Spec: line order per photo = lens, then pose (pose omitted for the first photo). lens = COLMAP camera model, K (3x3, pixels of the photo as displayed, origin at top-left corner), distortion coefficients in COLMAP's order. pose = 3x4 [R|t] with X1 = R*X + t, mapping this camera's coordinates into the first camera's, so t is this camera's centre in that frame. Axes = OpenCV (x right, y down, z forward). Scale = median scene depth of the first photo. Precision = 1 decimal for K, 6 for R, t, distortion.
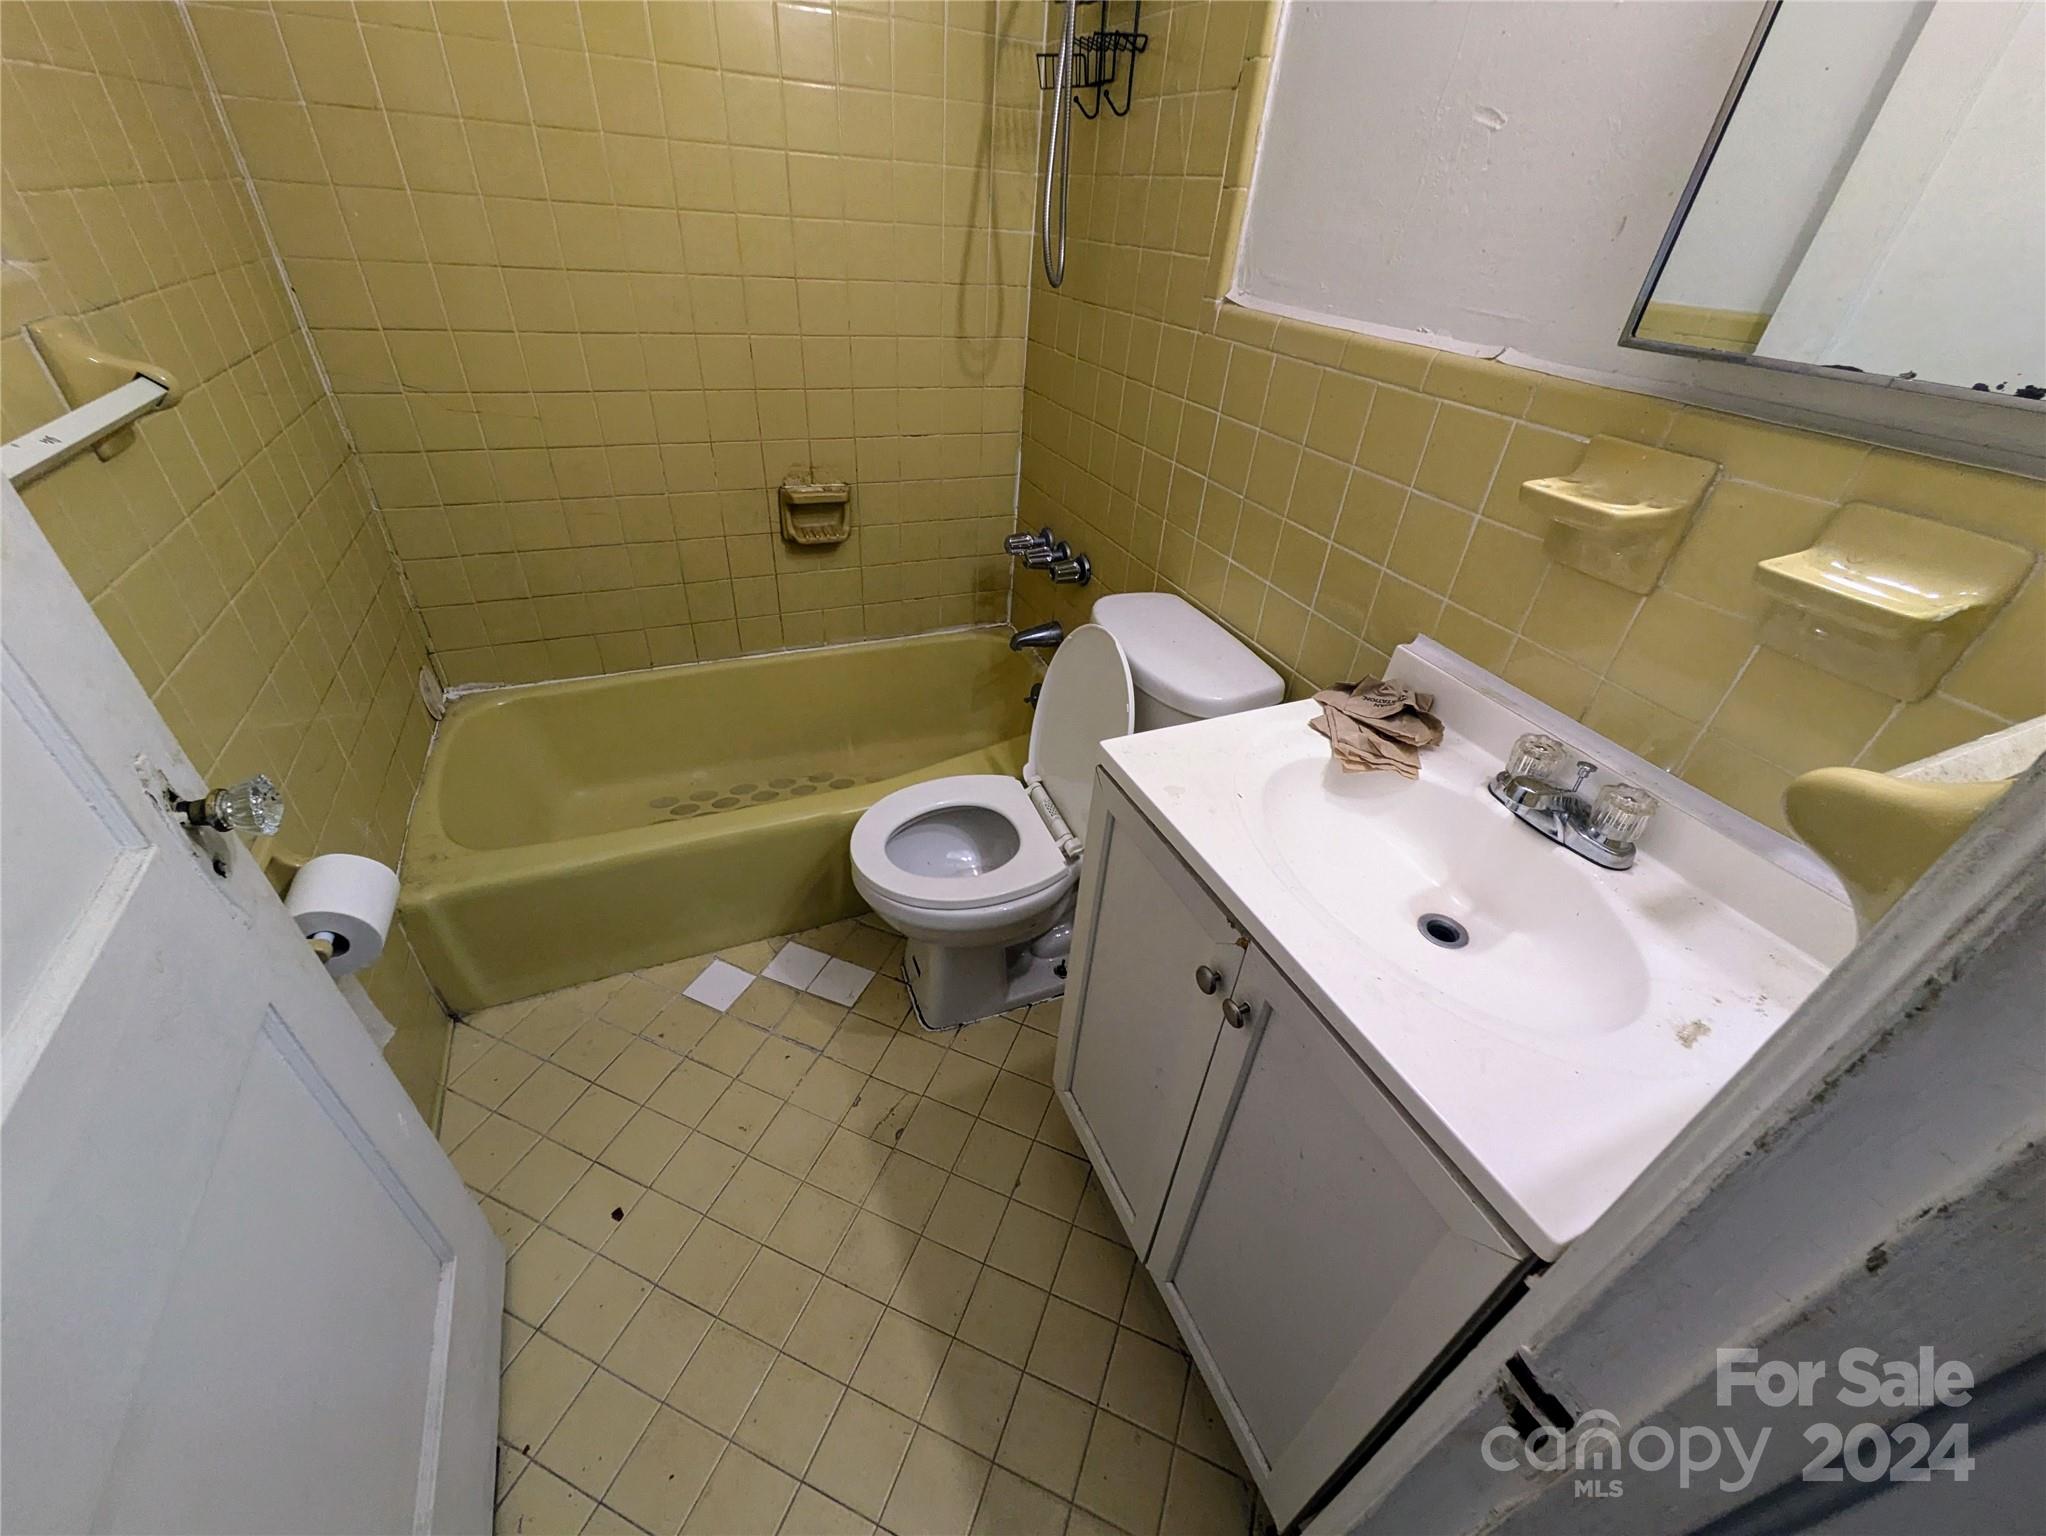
lens RADIAL K [[814.9, 0, 1023.0], [0, 814.9, 768.0], [0, 0, 1]] dist [0.006046, 0.000244]
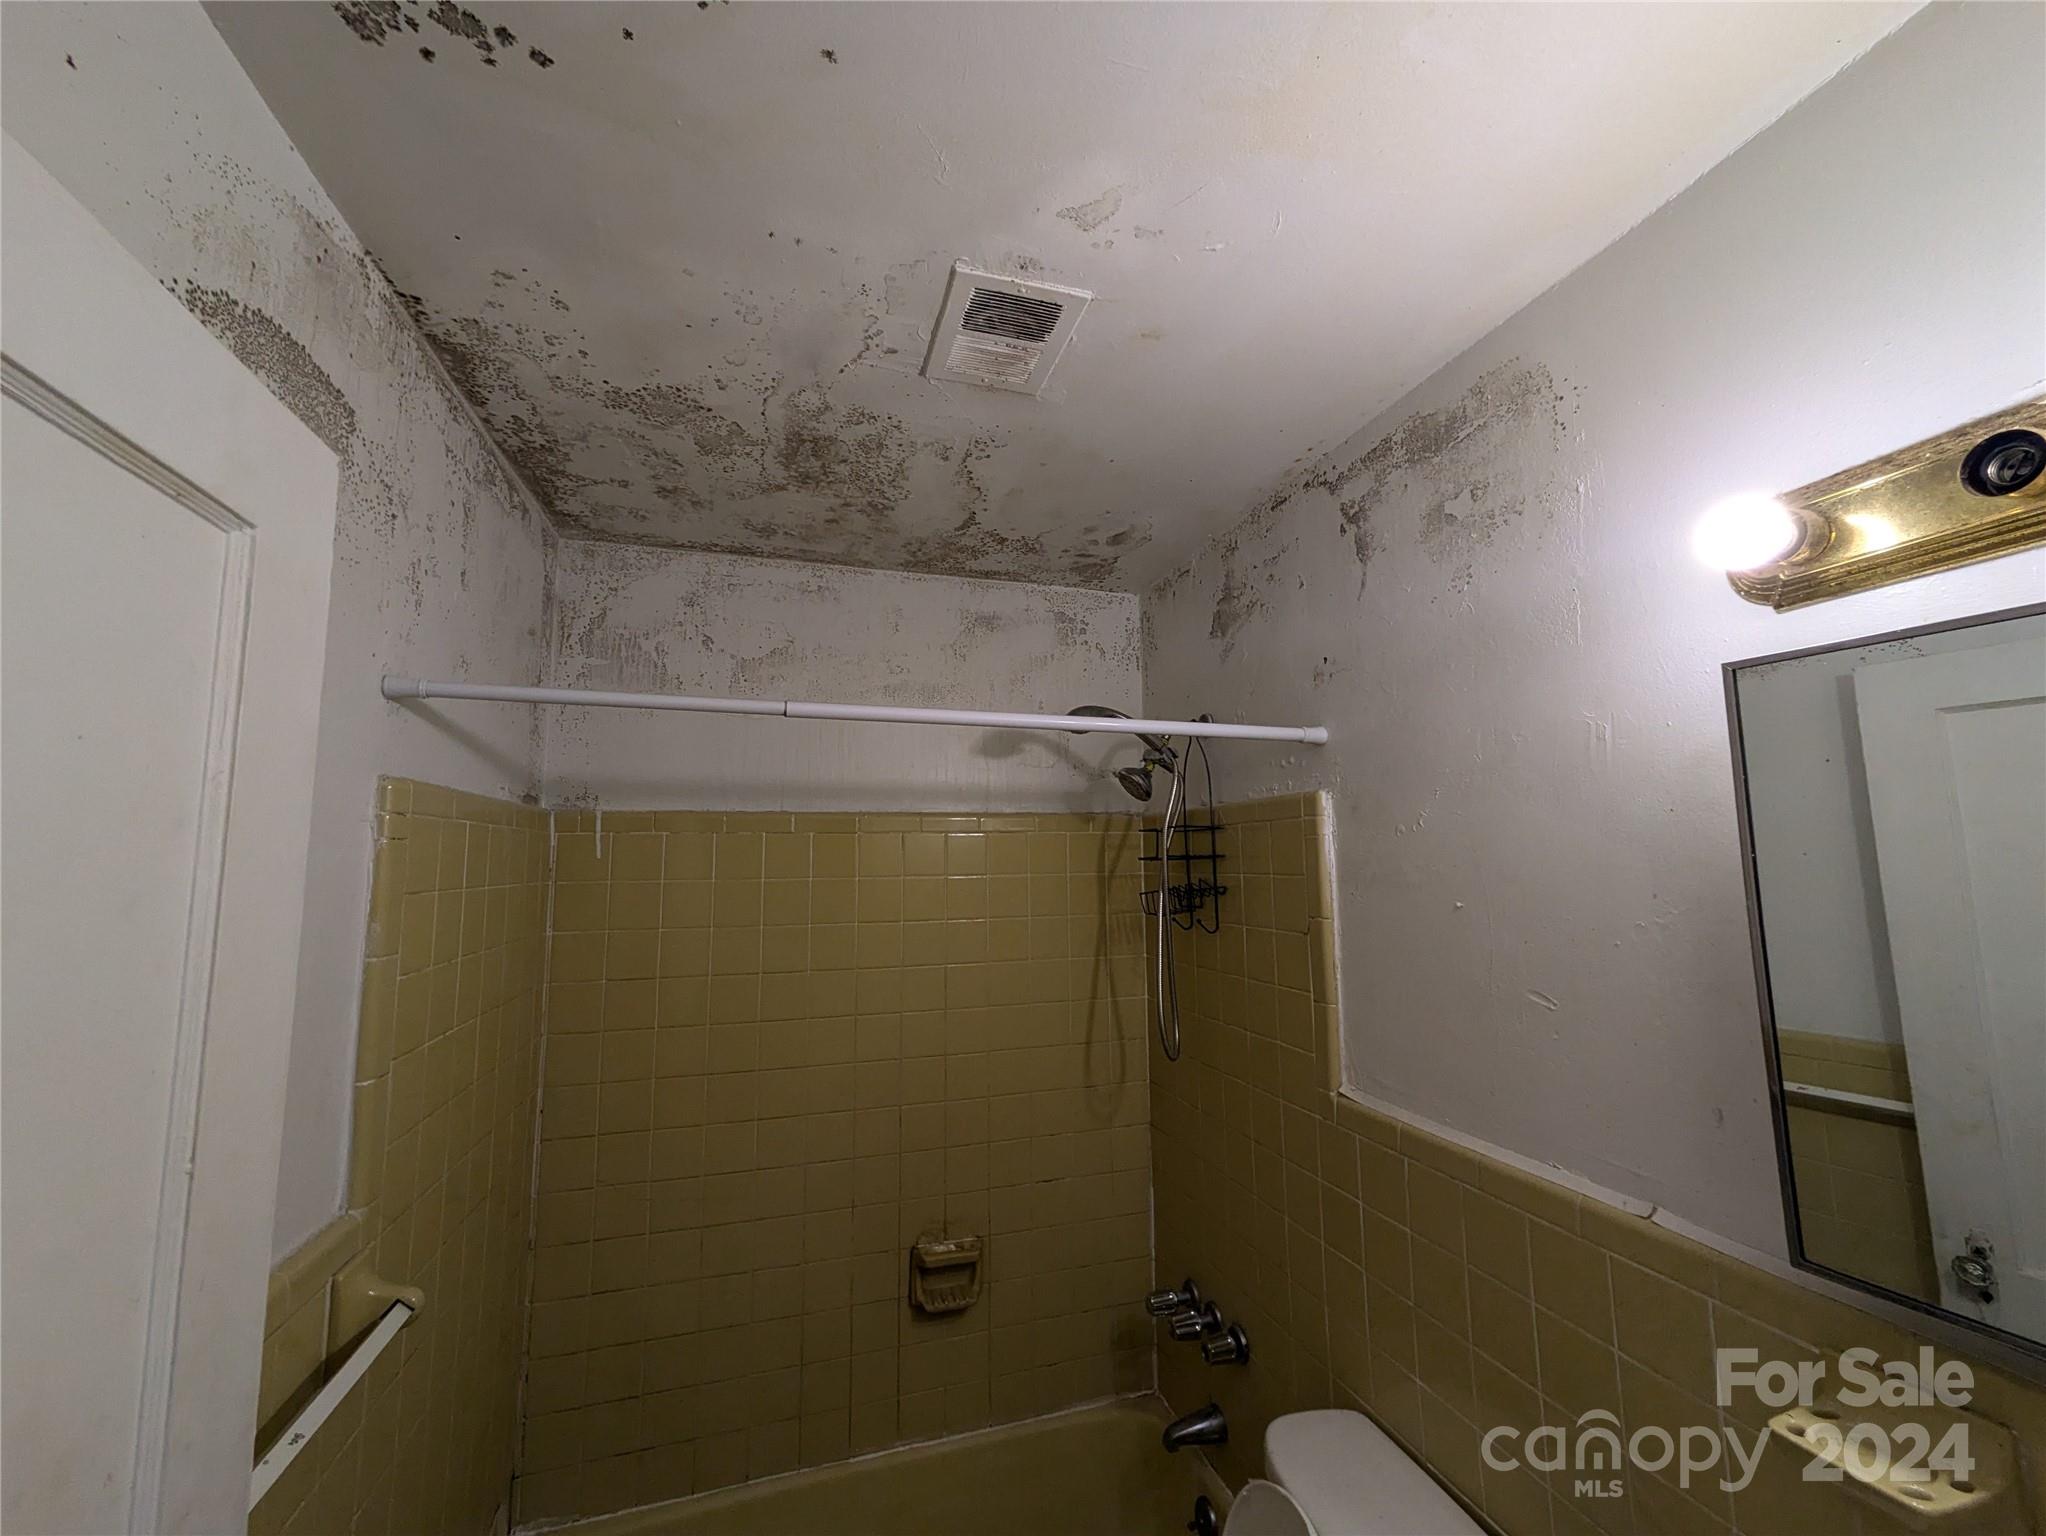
lens RADIAL K [[814.9, 0, 1023.0], [0, 814.9, 768.0], [0, 0, 1]] dist [0.006046, 0.000244]
pose [[0.990376, -0.087891, -0.106914, -0.009259], [-0.004835, 0.750040, -0.661375, -0.133539], [0.138318, 0.655526, 0.742397, -0.103002]]
